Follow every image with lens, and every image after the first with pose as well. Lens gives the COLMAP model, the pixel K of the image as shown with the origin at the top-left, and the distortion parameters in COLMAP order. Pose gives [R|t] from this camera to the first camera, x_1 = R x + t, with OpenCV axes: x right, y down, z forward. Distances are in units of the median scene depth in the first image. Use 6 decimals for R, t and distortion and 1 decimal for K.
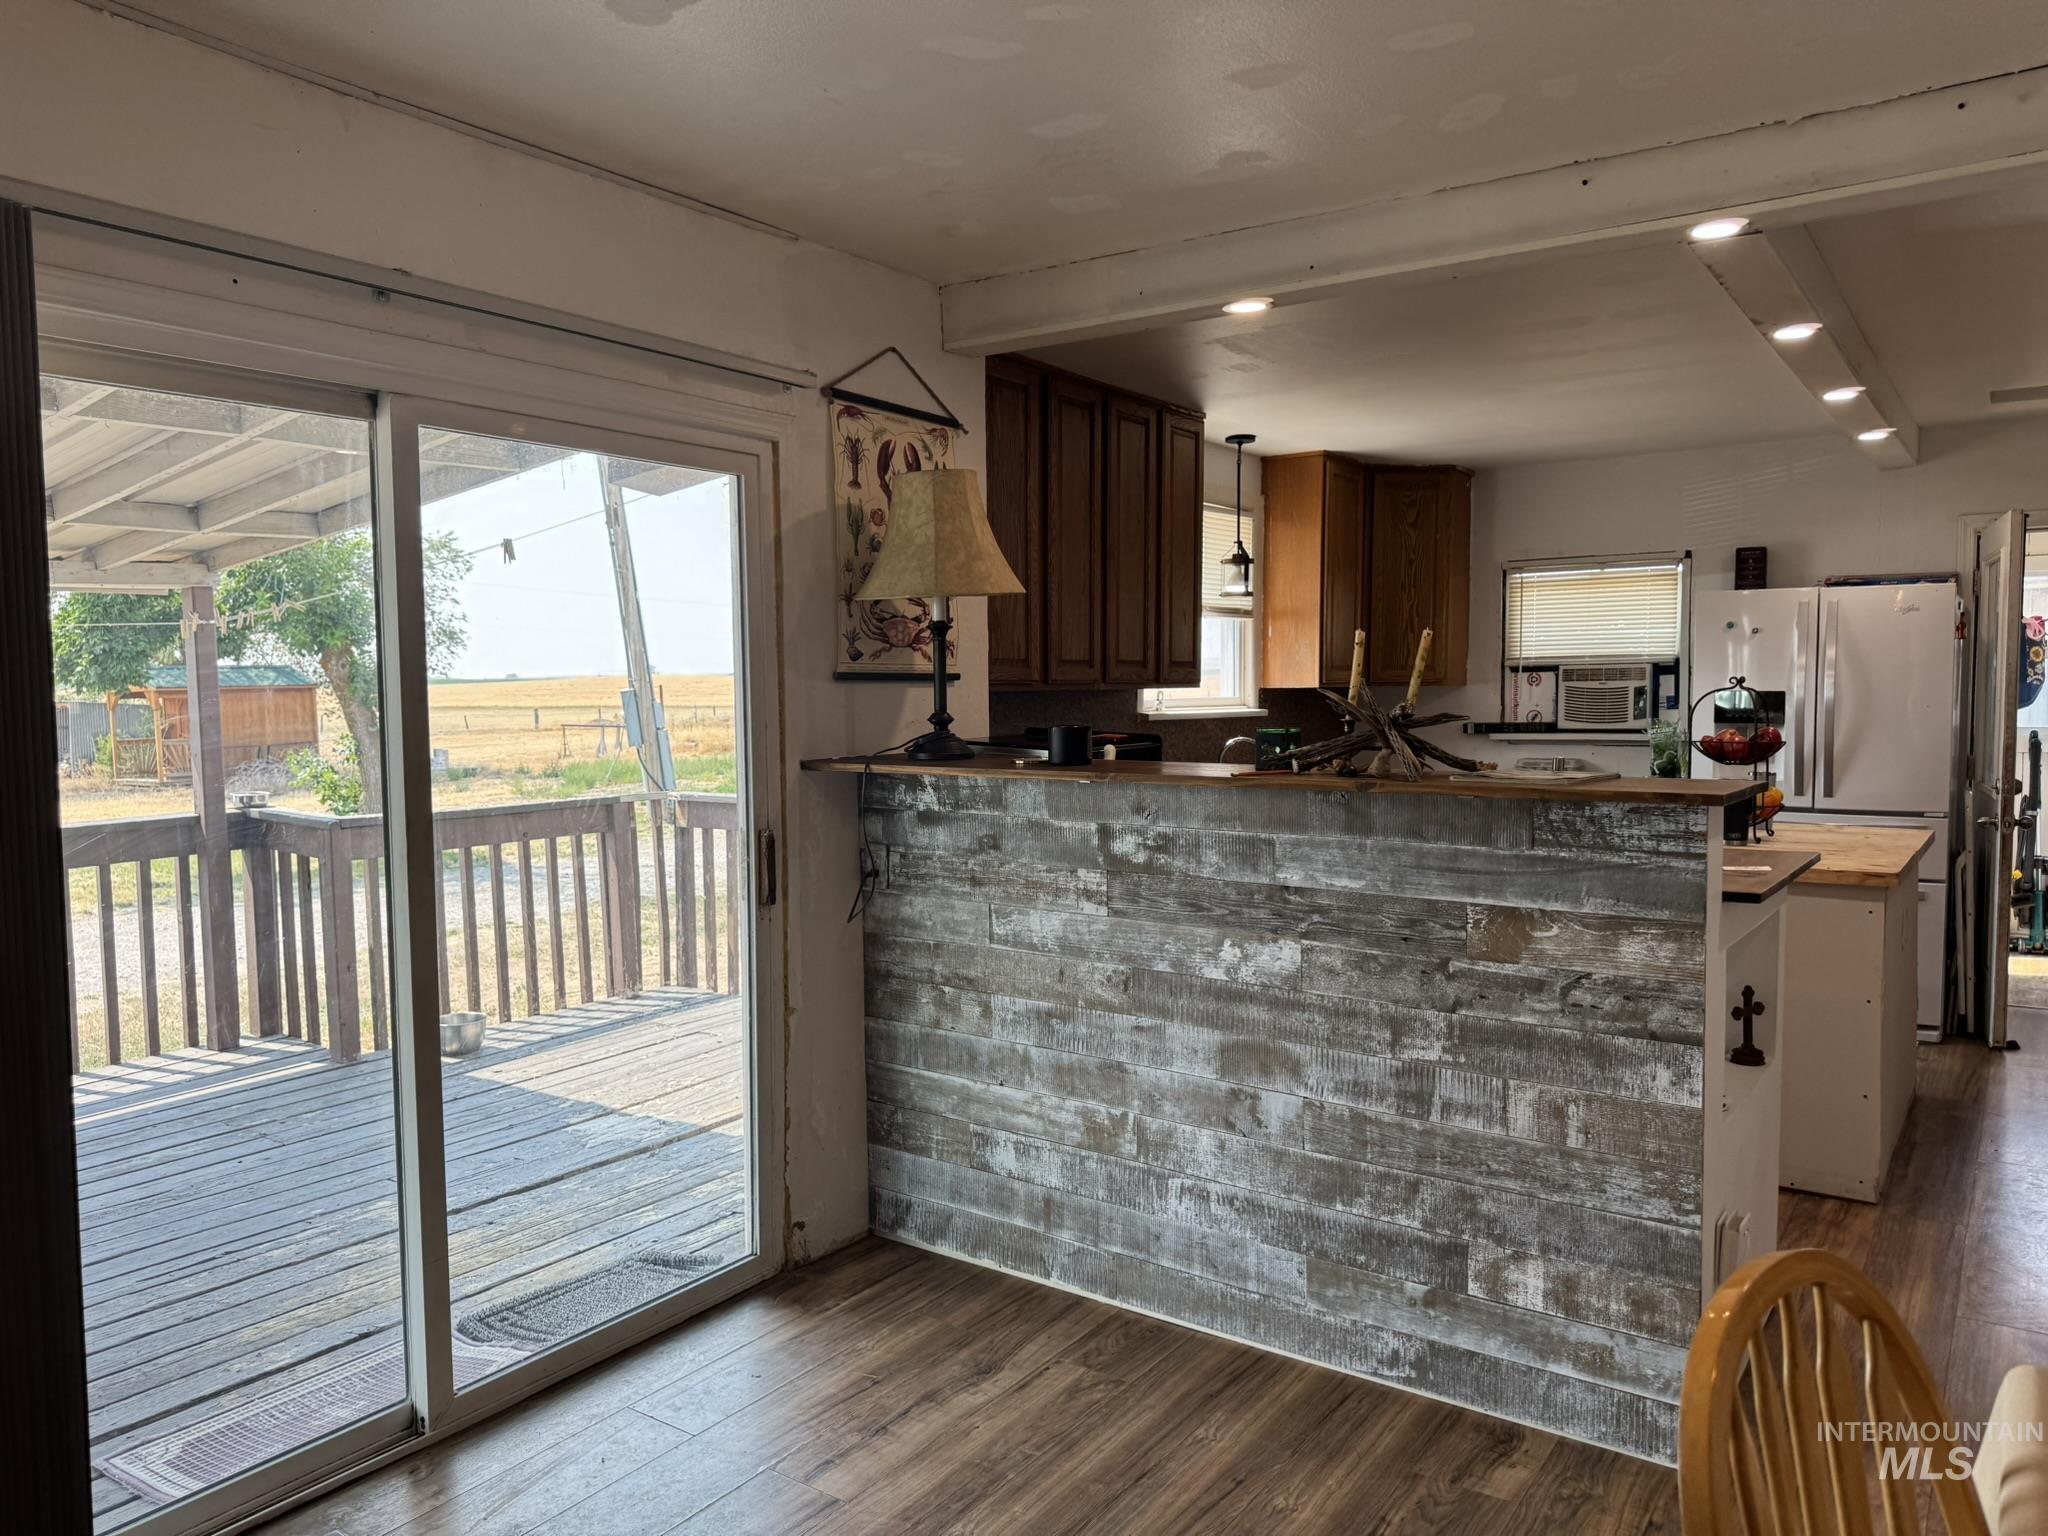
lens RADIAL K [[1449.1, 0, 984.1], [0, 1449.1, 794.2], [0, 0, 1]] dist [0.118709, -0.192426]
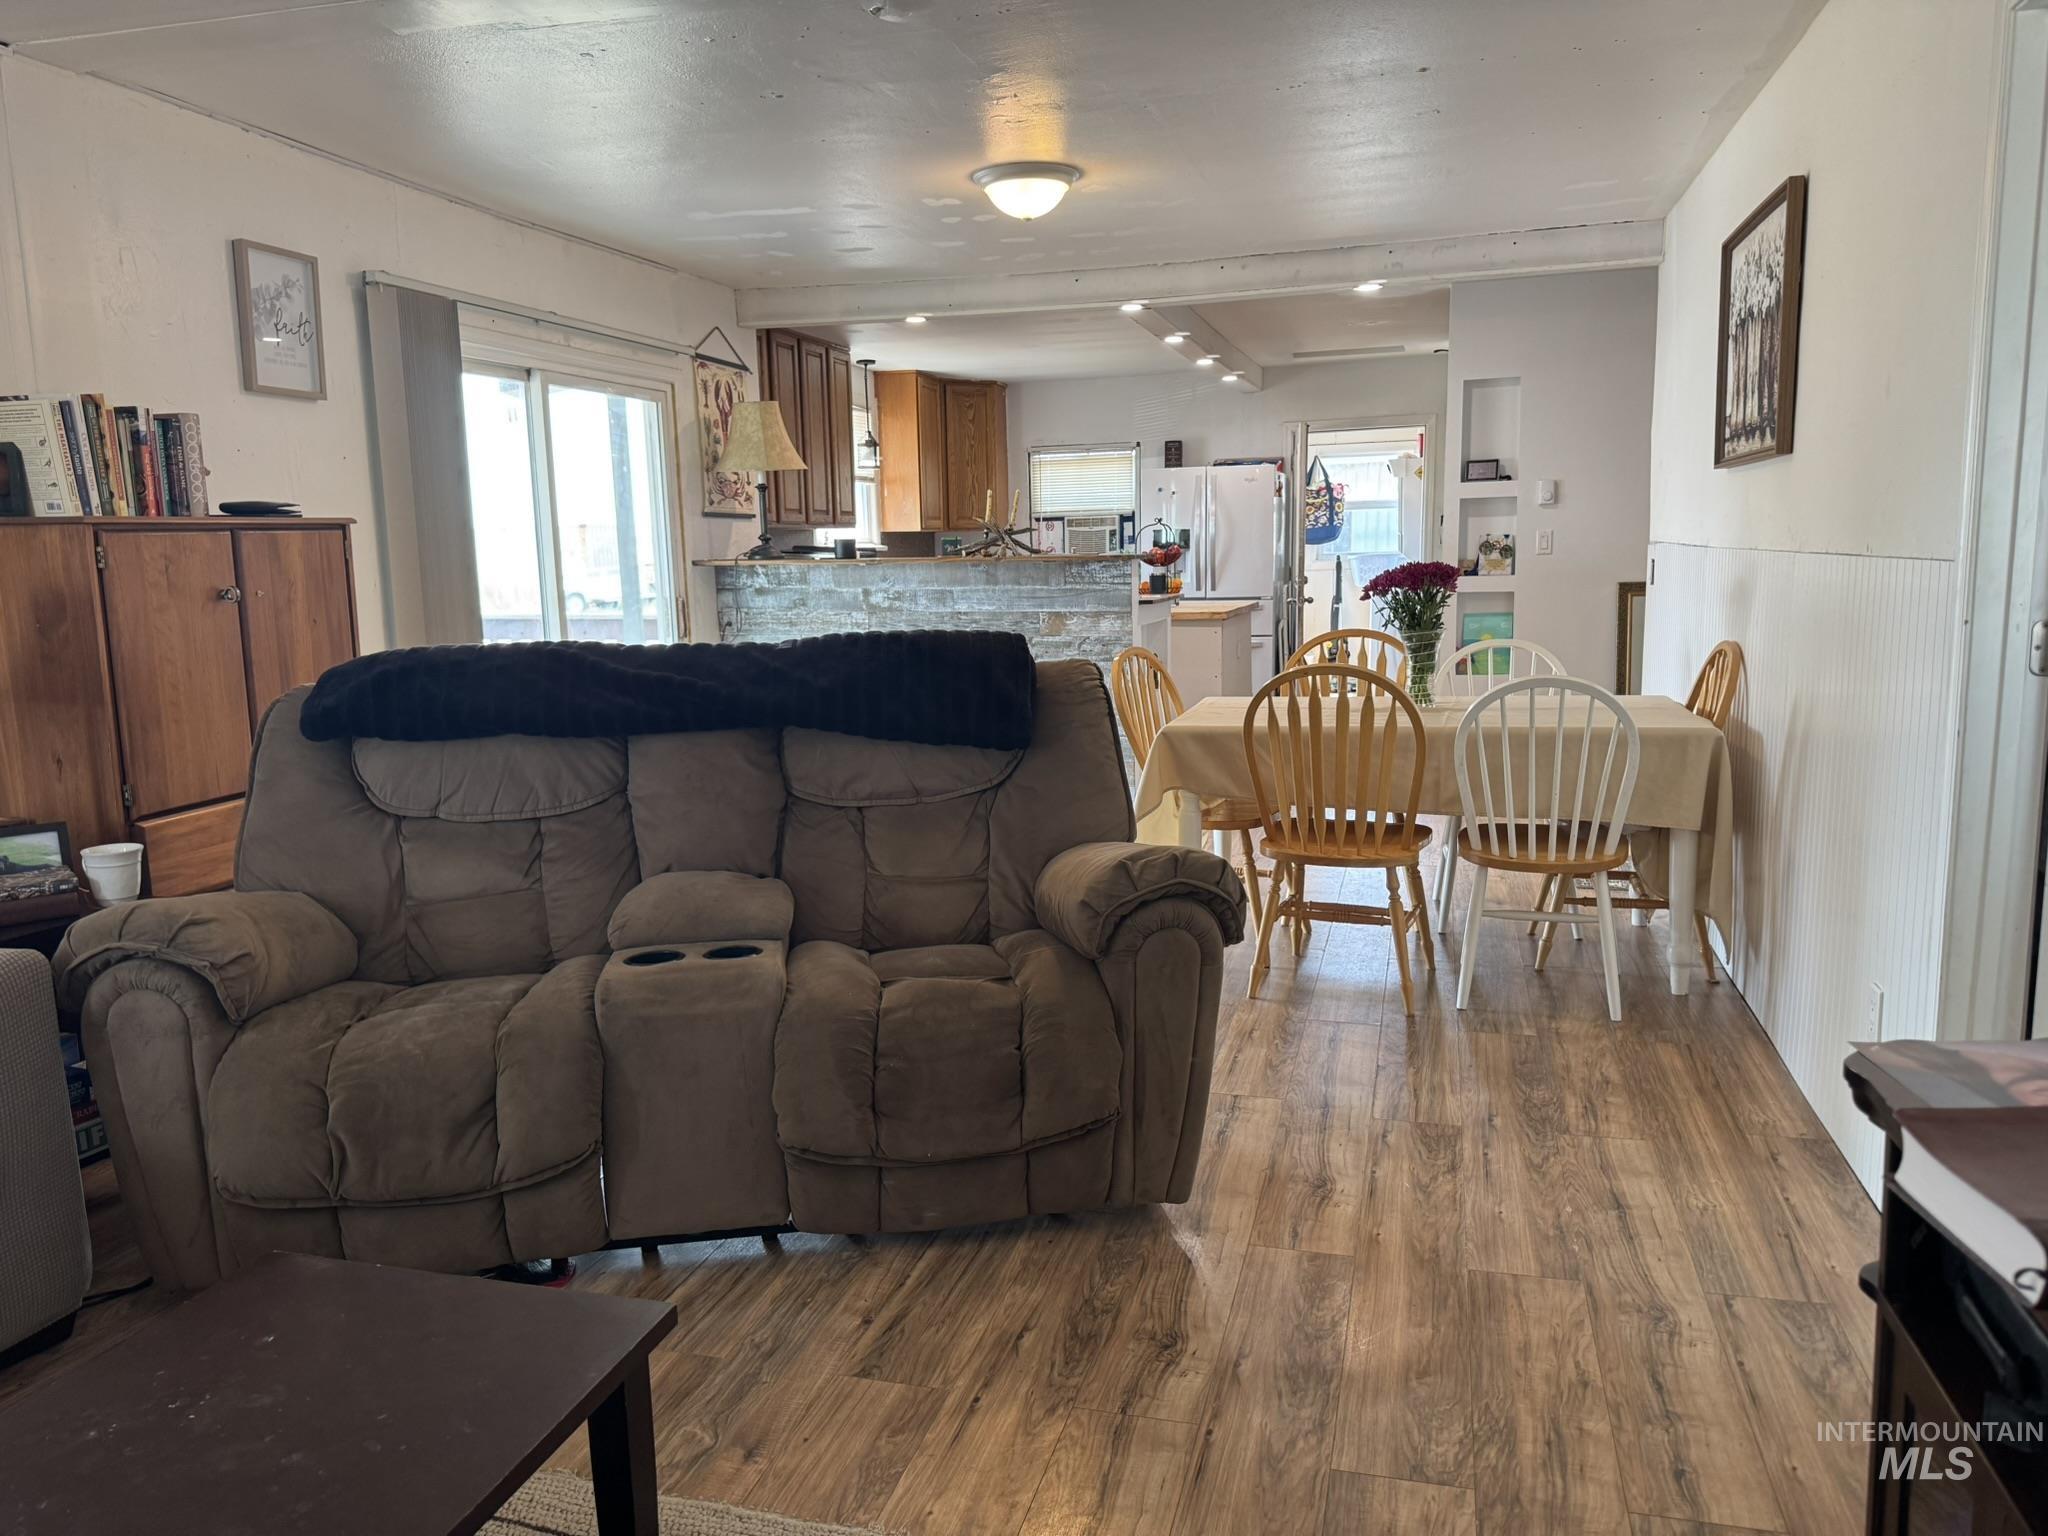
lens RADIAL K [[1461.3, 0, 1034.5], [0, 1461.3, 757.6], [0, 0, 1]] dist [0.126116, -0.158184]
pose [[0.936255, -0.061662, 0.345867, -0.360614], [0.039154, 0.996657, 0.071700, 0.102822], [-0.349132, -0.053587, 0.935540, -0.855254]]
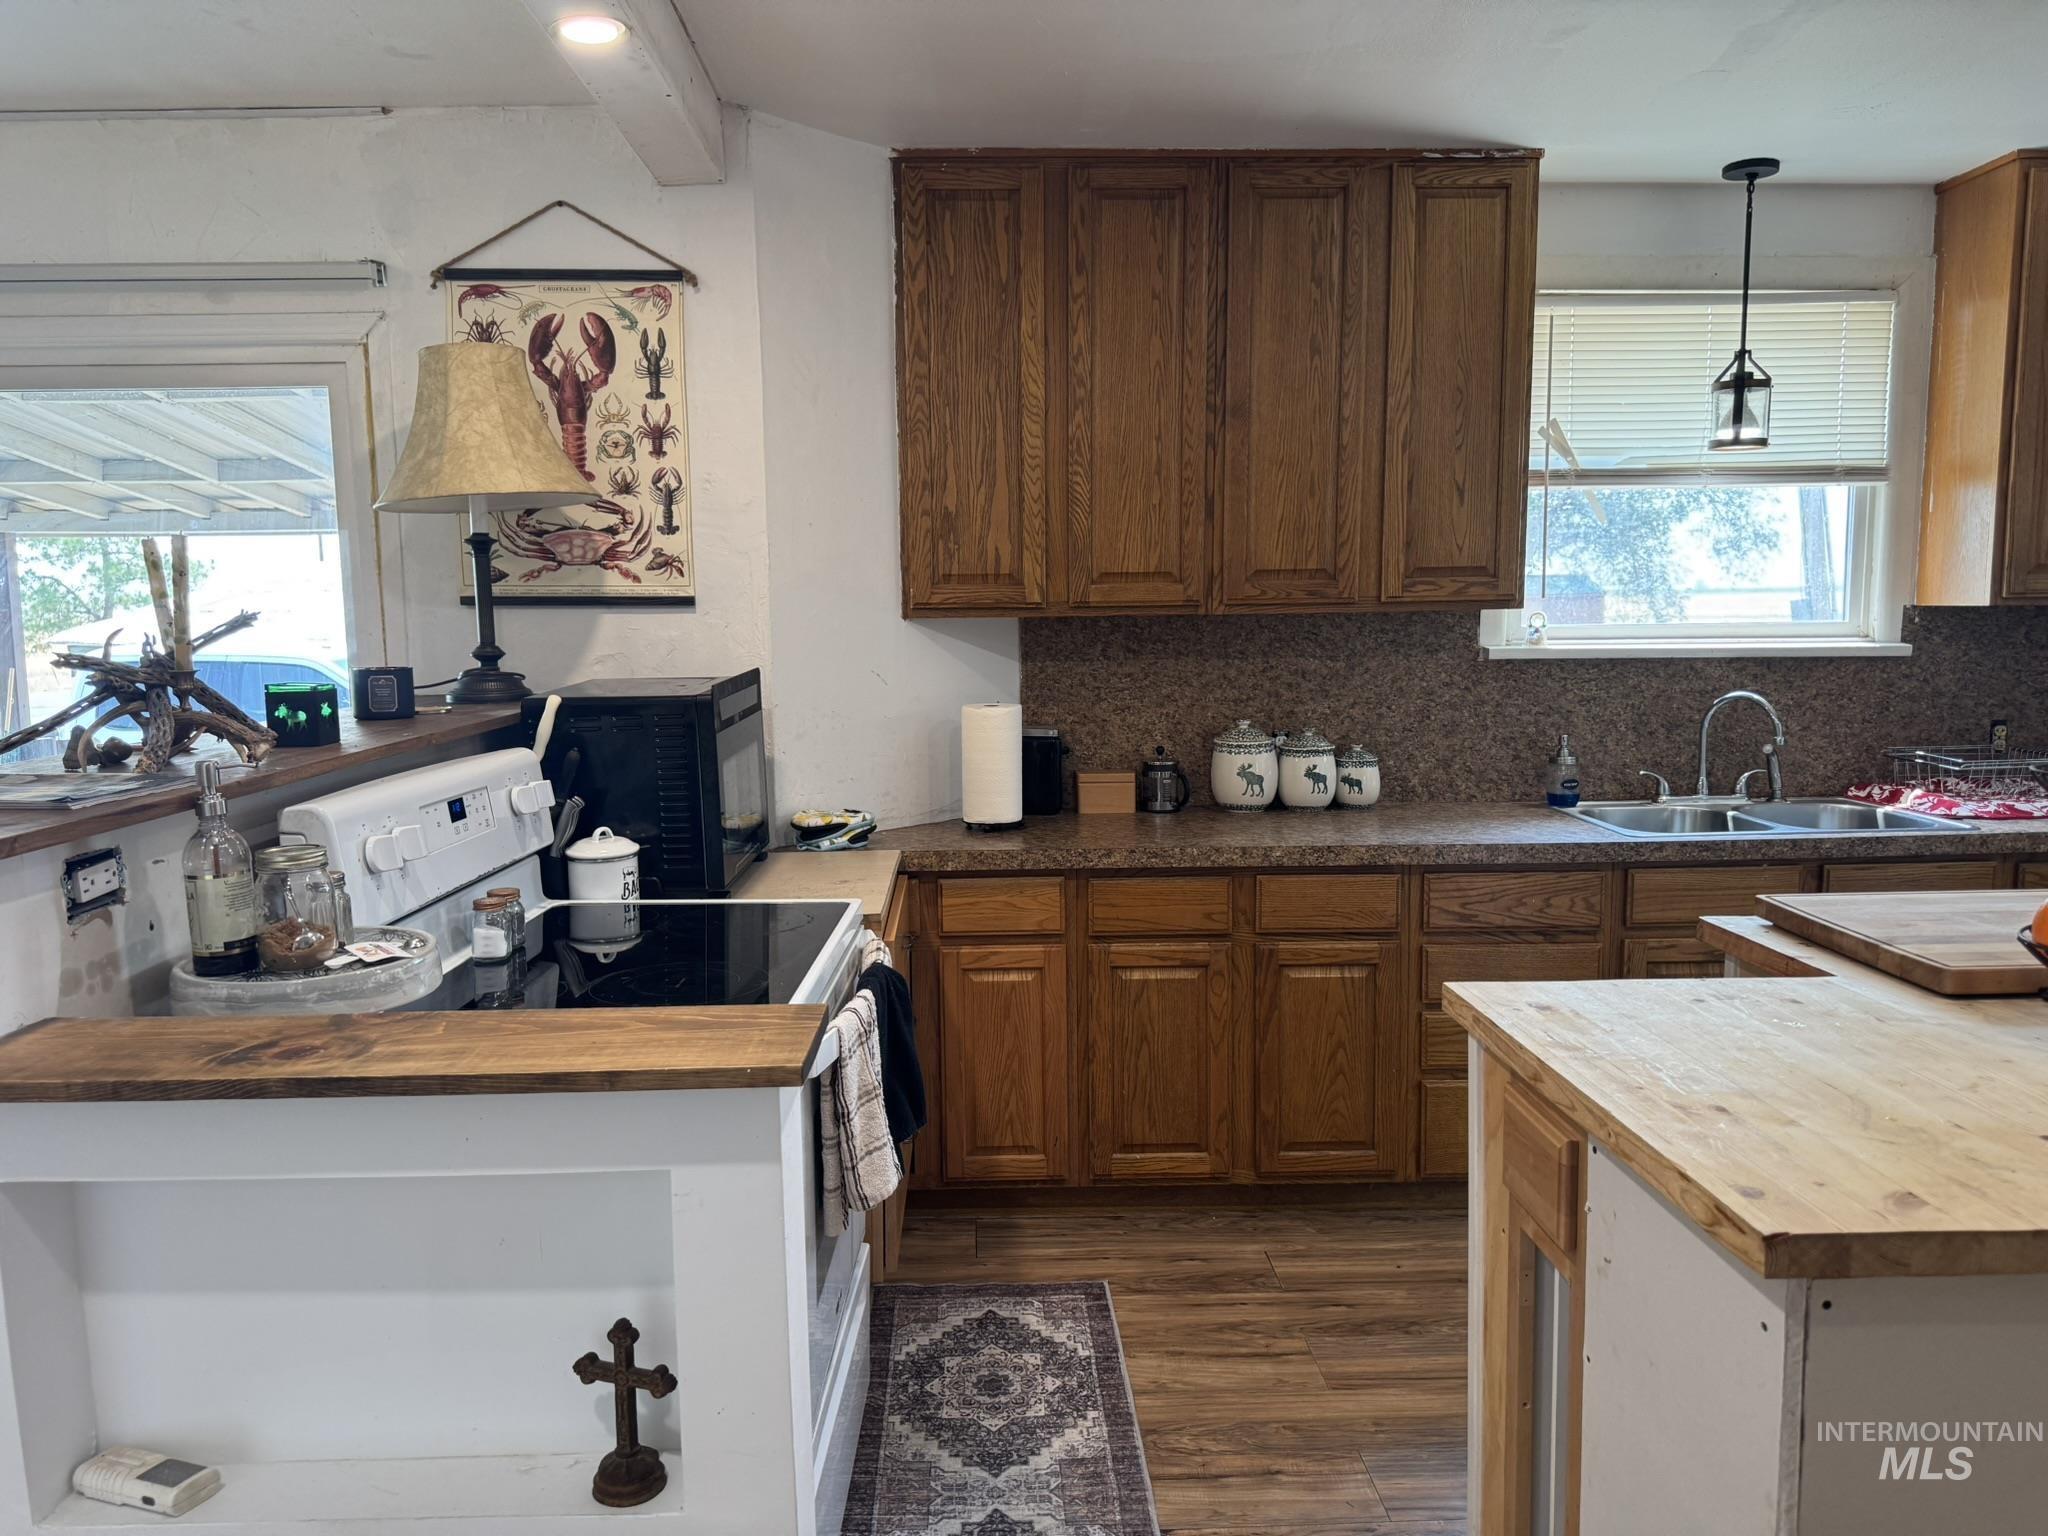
lens RADIAL K [[1458.3, 0, 1019.6], [0, 1458.3, 772.1], [0, 0, 1]] dist [0.042202, -0.053603]
pose [[0.610999, 0.091802, -0.786291, 0.806146], [-0.052739, 0.995767, 0.075277, -0.063478], [0.789873, -0.004526, 0.613254, 0.725448]]
